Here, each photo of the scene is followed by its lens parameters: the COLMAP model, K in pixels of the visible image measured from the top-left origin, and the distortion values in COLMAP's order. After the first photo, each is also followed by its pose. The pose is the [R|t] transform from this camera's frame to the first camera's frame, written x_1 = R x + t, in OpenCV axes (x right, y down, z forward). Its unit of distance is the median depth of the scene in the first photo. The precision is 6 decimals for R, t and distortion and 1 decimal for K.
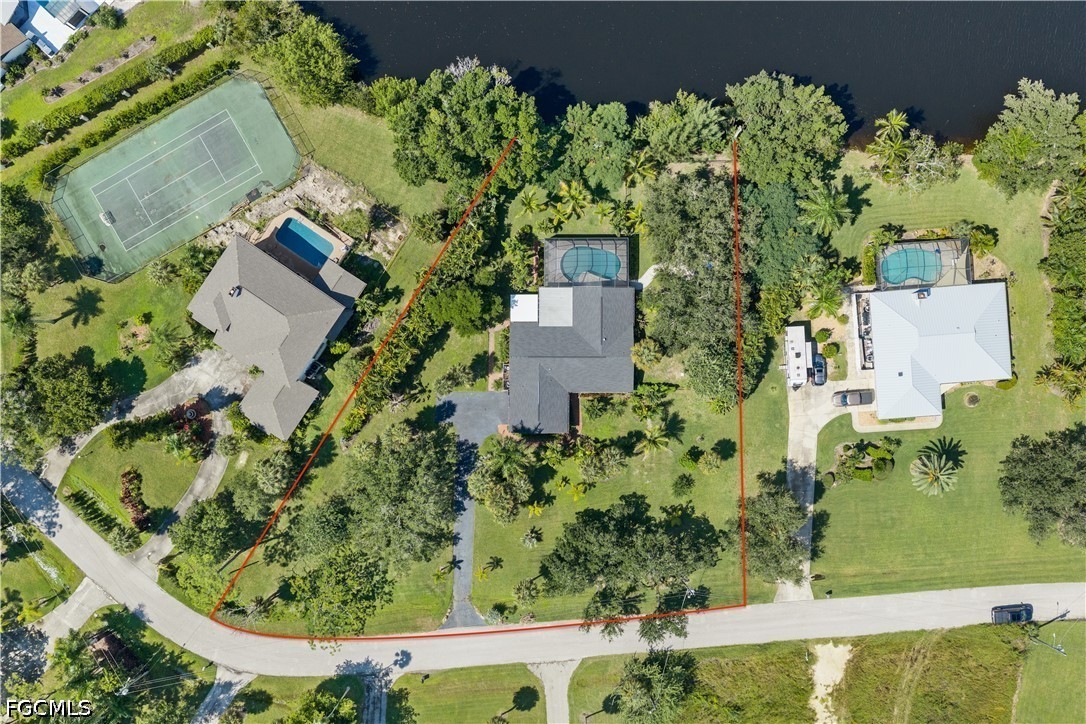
lens RADIAL K [[904.7, 0, 546.3], [0, 904.7, 362.2], [0, 0, 1]] dist [0.017889, -0.035356]
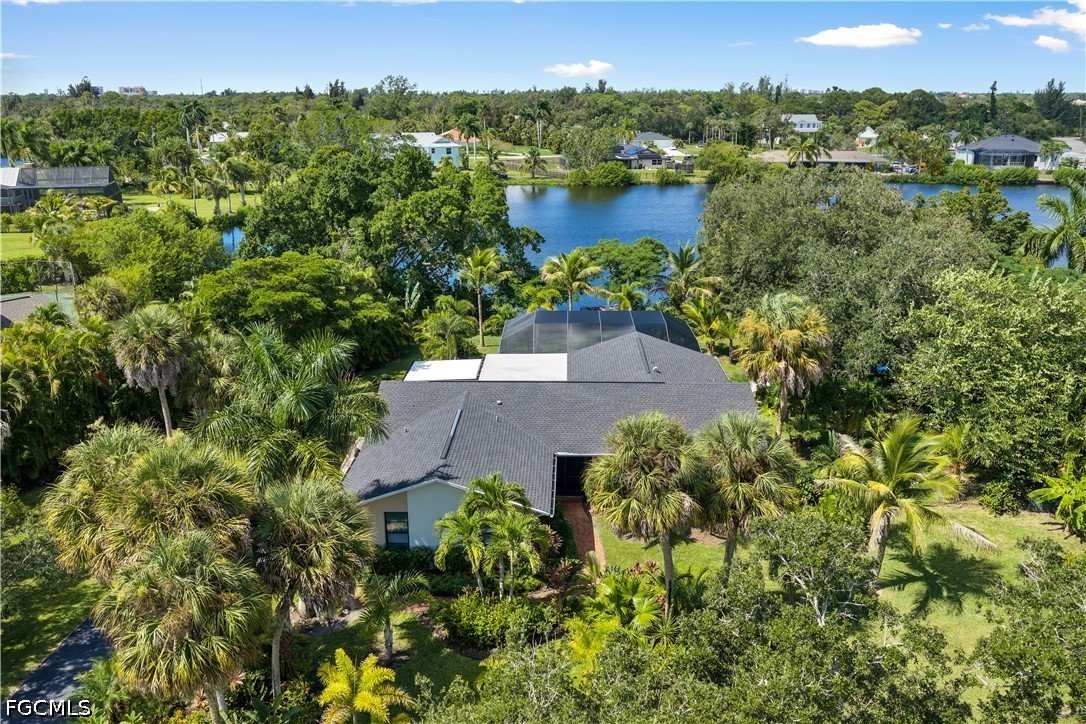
lens RADIAL K [[904.7, 0, 542.9], [0, 904.7, 359.5], [0, 0, 1]] dist [0.017889, -0.035356]
pose [[0.999692, 0.017442, -0.017658, 0.024787], [-0.021700, 0.268896, -0.962925, 0.306892], [-0.012047, 0.963011, 0.269192, 0.867337]]
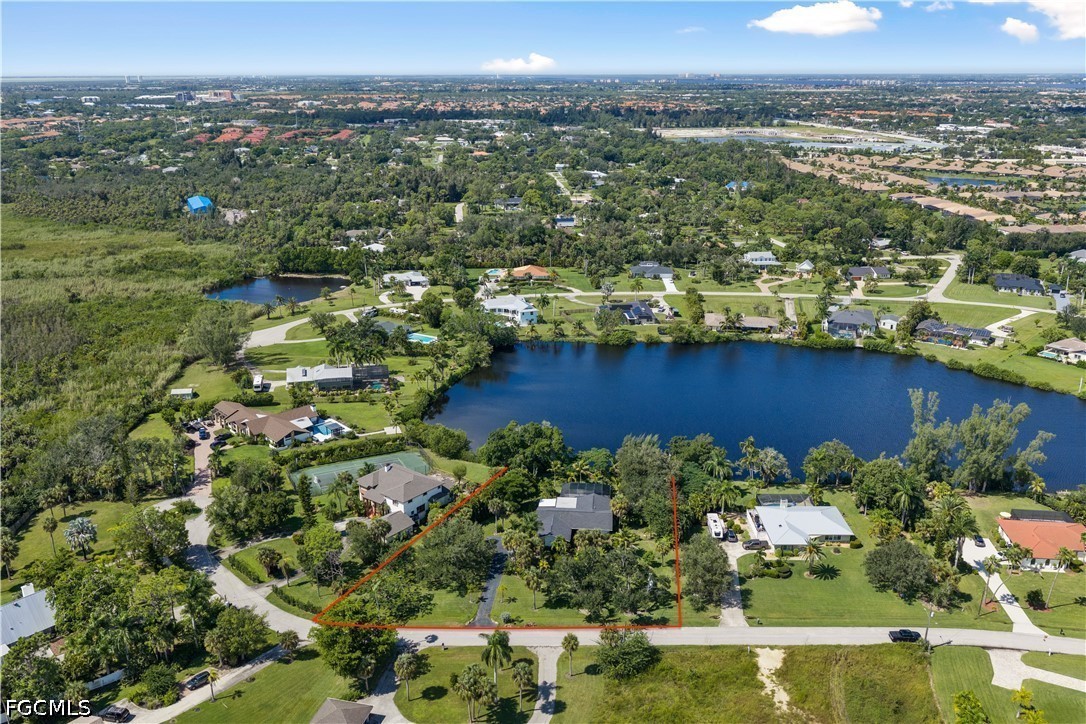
lens RADIAL K [[904.7, 0, 539.2], [0, 904.7, 359.1], [0, 0, 1]] dist [0.017889, -0.035356]
pose [[0.995977, 0.036850, -0.081685, 0.084956], [-0.088902, 0.291761, -0.952351, 1.422826], [-0.011261, 0.955781, 0.293864, 0.246757]]
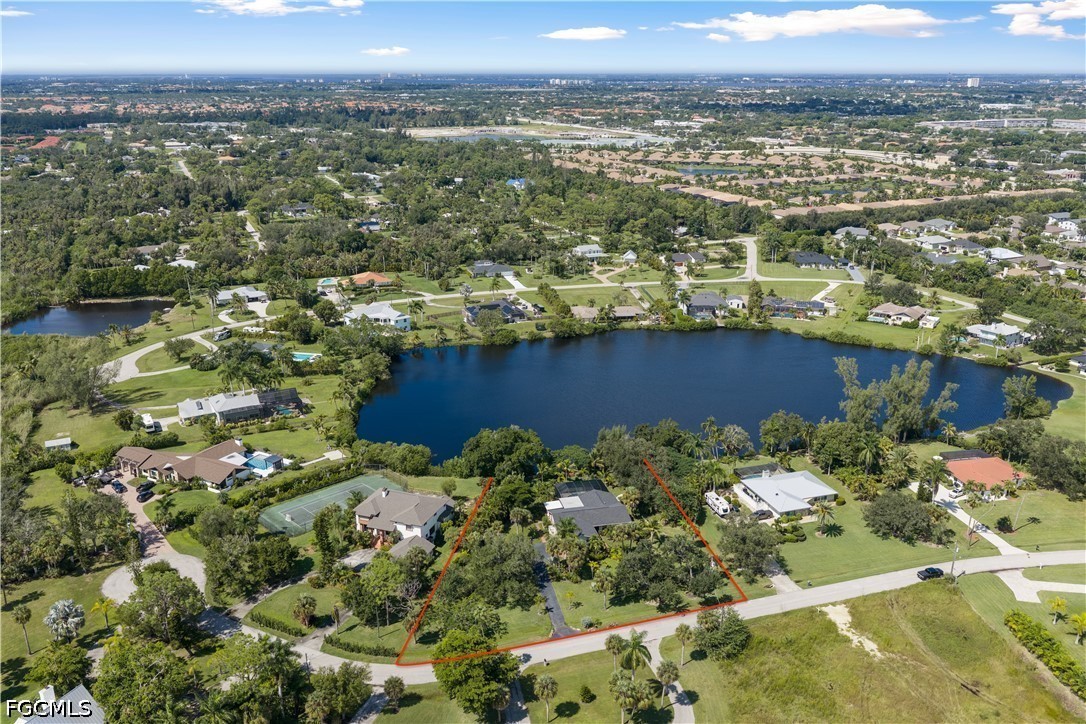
lens RADIAL K [[904.7, 0, 543.6], [0, 904.7, 367.3], [0, 0, 1]] dist [0.017889, -0.035356]
pose [[0.973085, -0.060523, 0.222356, -0.386282], [0.230273, 0.292678, -0.928070, 1.369258], [-0.008909, 0.954294, 0.298737, 0.254962]]
